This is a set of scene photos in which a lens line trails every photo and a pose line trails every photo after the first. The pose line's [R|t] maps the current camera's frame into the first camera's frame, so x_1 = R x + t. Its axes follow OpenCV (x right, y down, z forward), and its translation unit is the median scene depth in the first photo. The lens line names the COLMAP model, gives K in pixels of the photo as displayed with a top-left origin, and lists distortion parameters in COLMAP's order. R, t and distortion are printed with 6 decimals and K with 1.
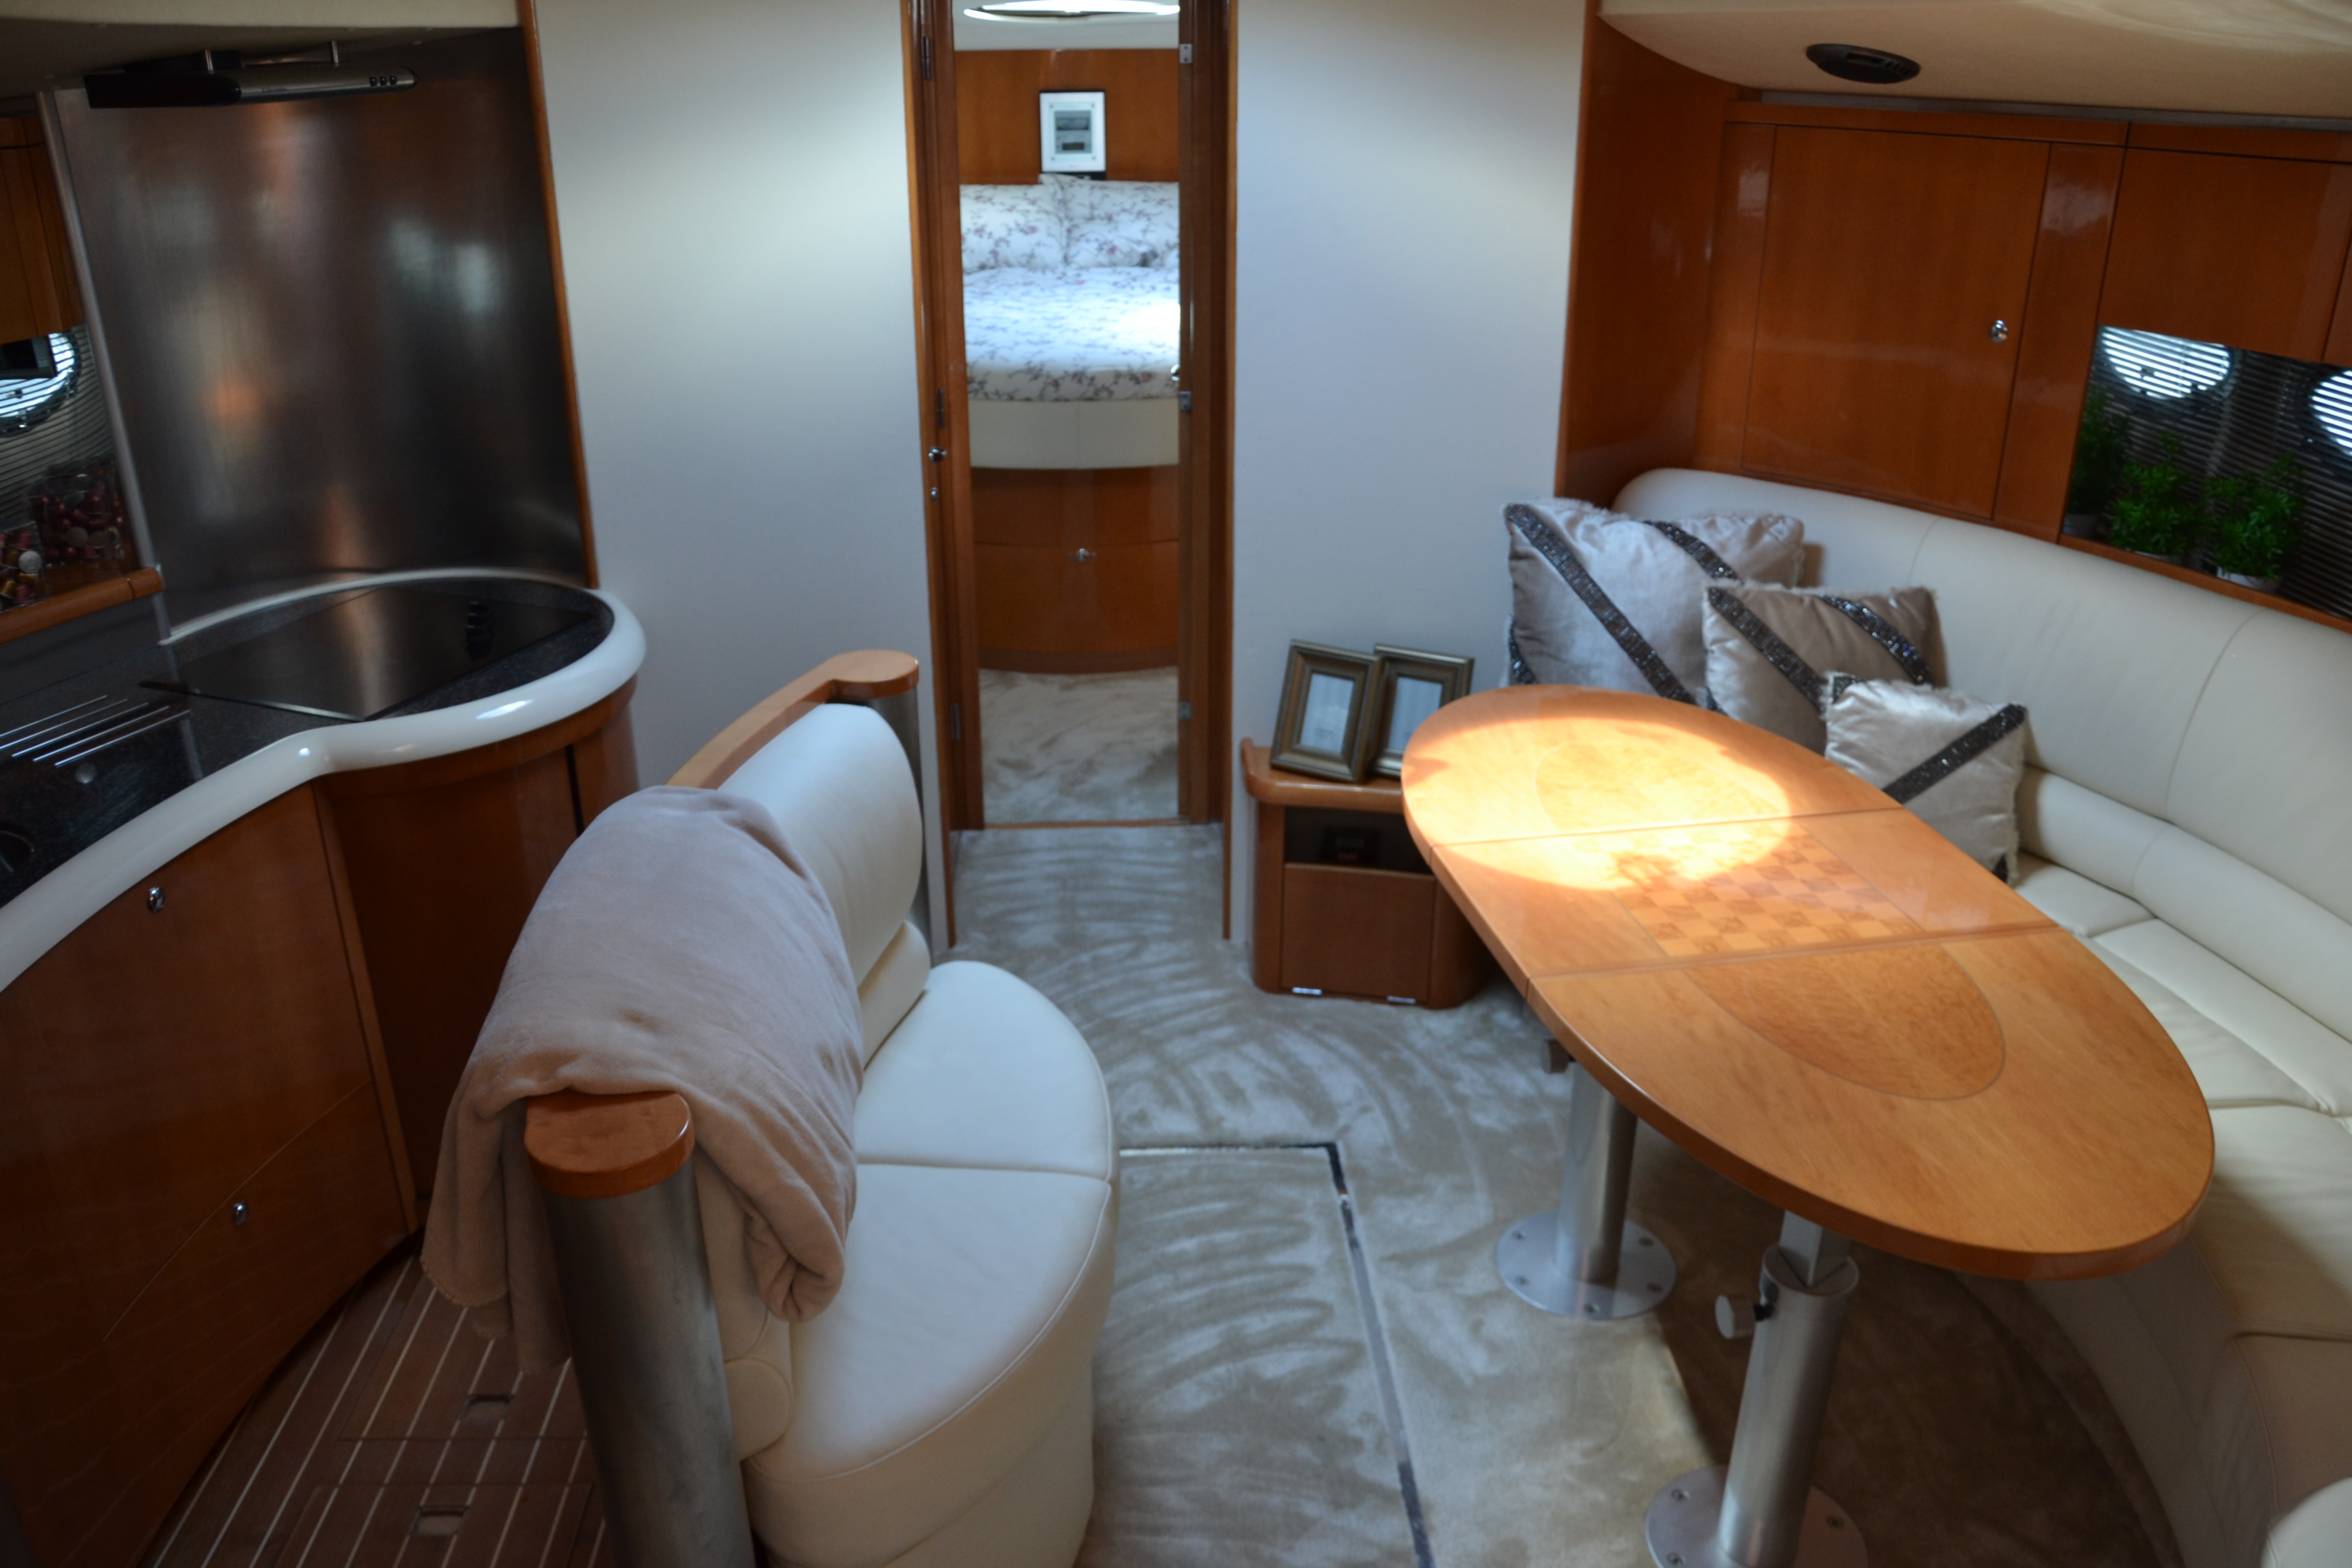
lens RADIAL K [[1797.5, 0, 1176.0], [0, 1797.5, 784.0], [0, 0, 1]] dist [-0.185566, 0.150207]
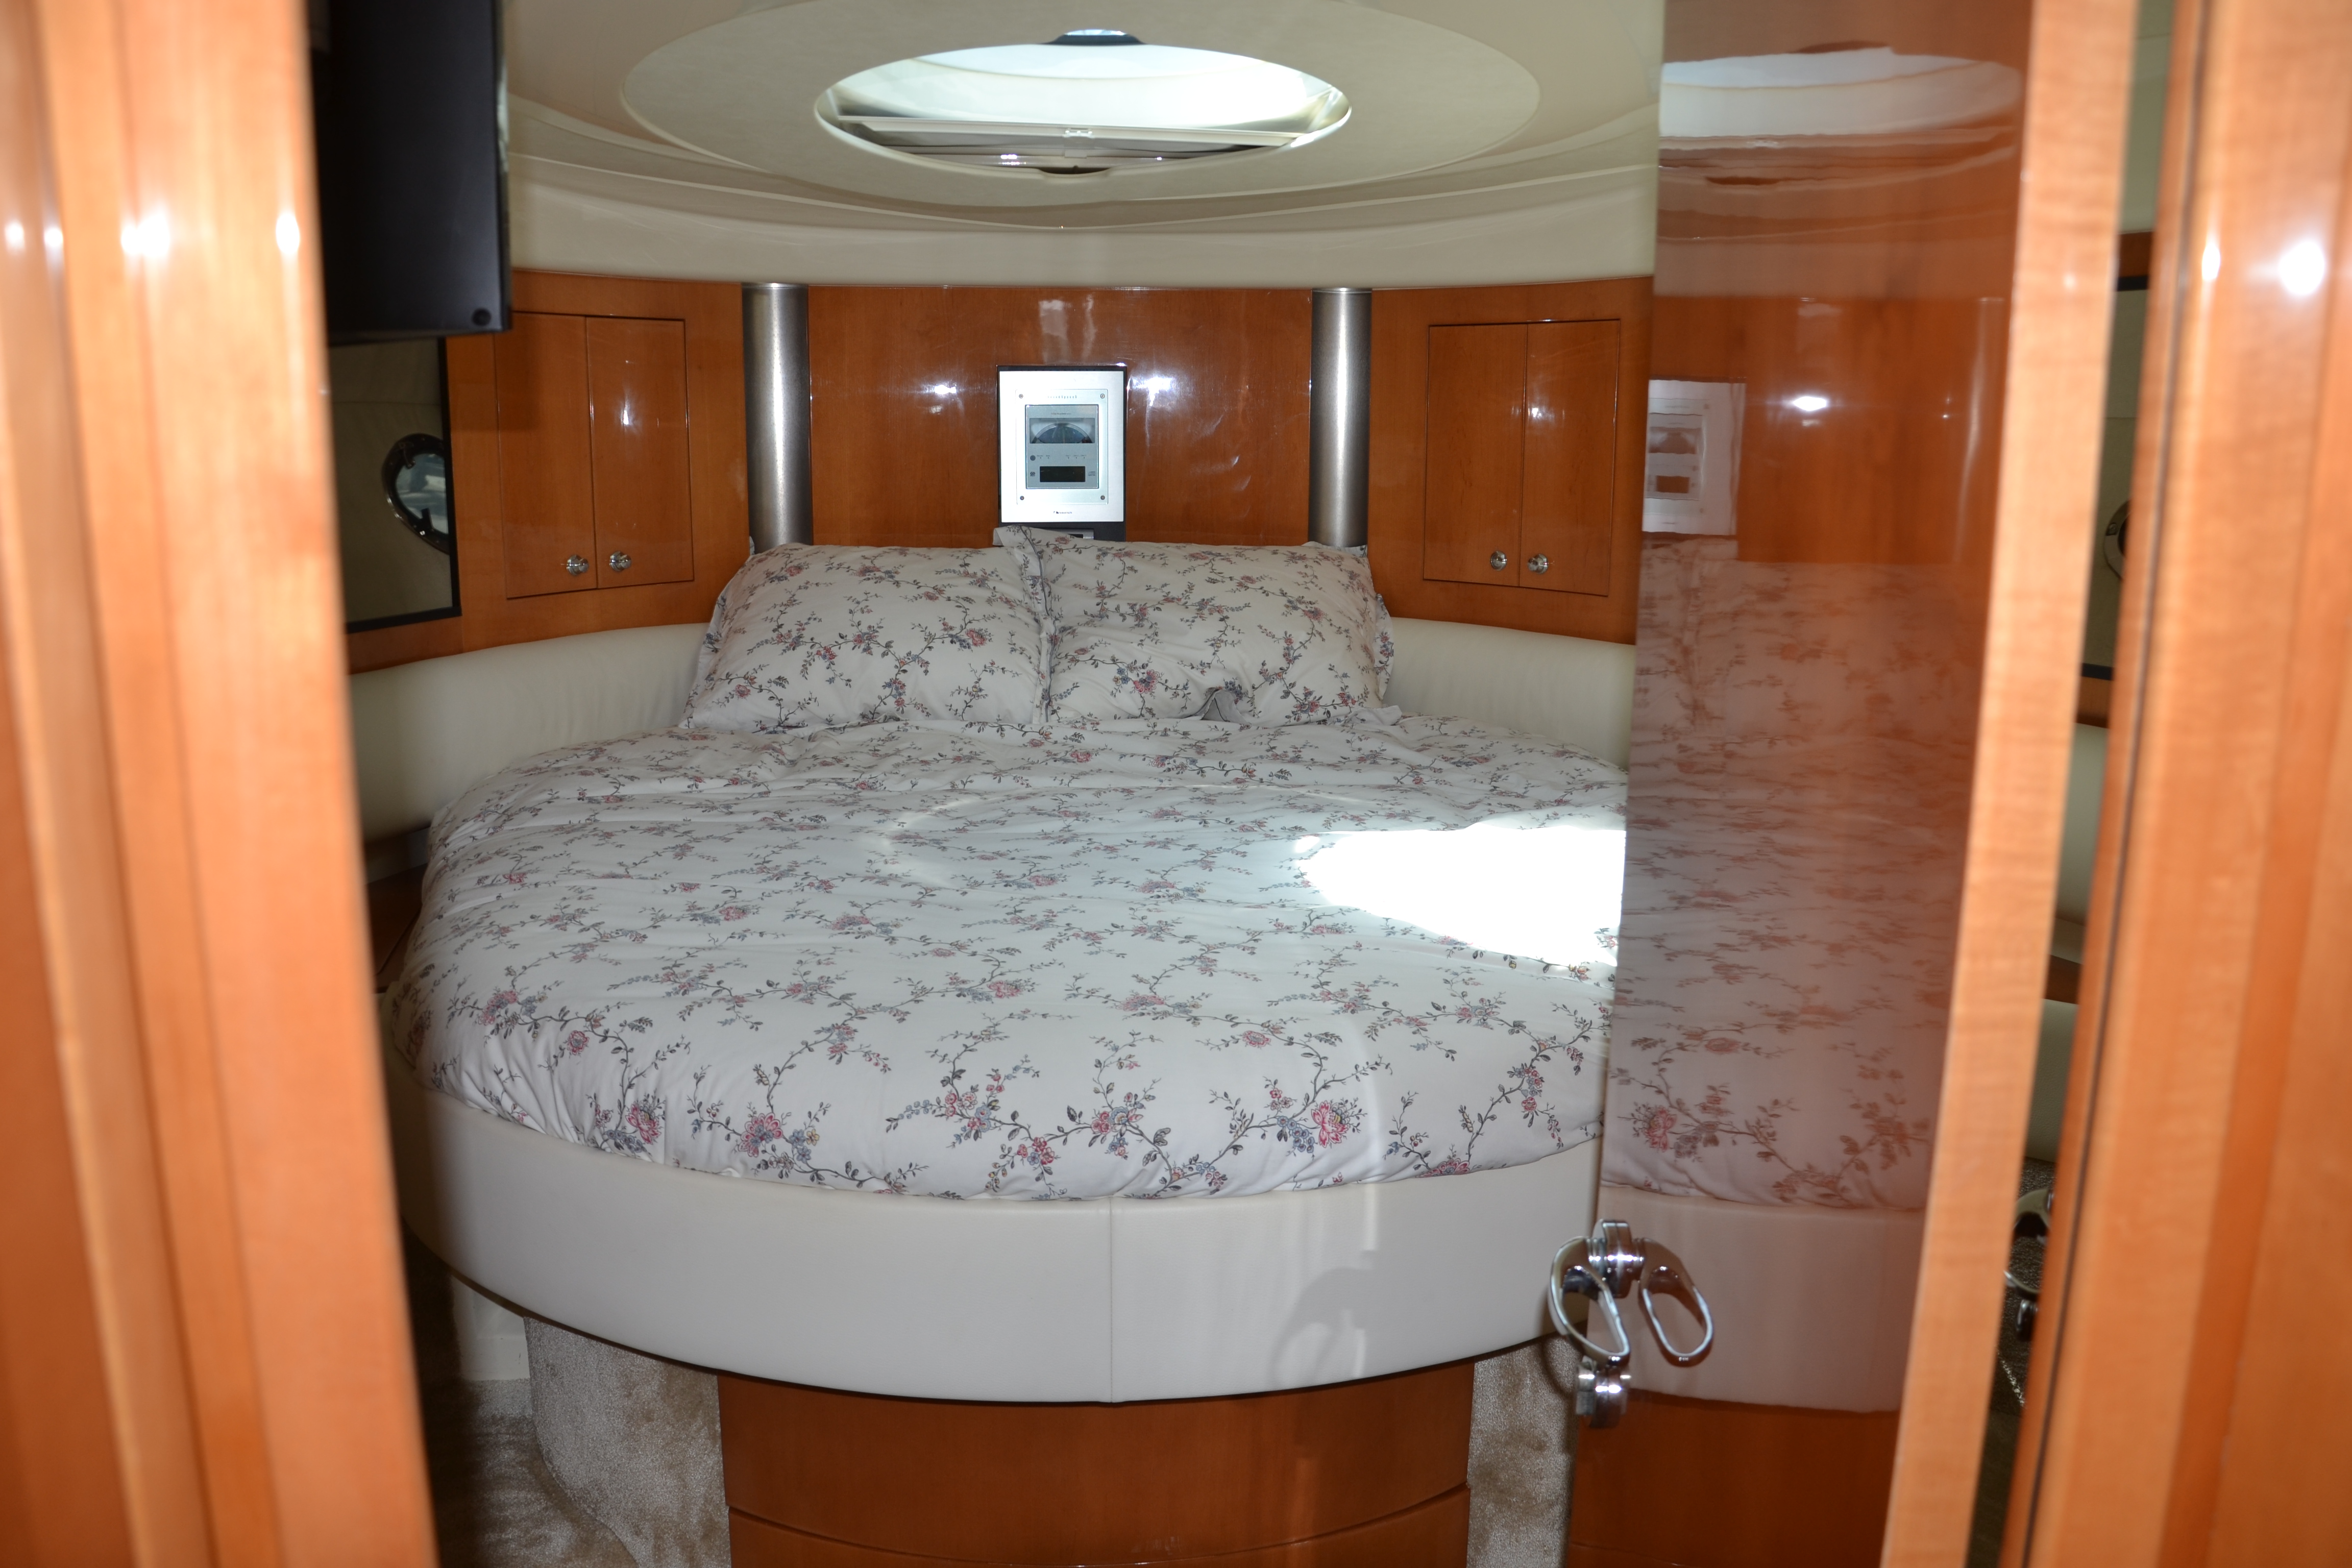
lens RADIAL K [[1797.5, 0, 1176.0], [0, 1797.5, 784.0], [0, 0, 1]] dist [-0.185566, 0.150207]
pose [[0.999612, 0.002070, 0.027786, -0.041789], [0.003844, 0.977454, -0.211113, -0.175509], [-0.027597, 0.211138, 0.977067, 0.541710]]
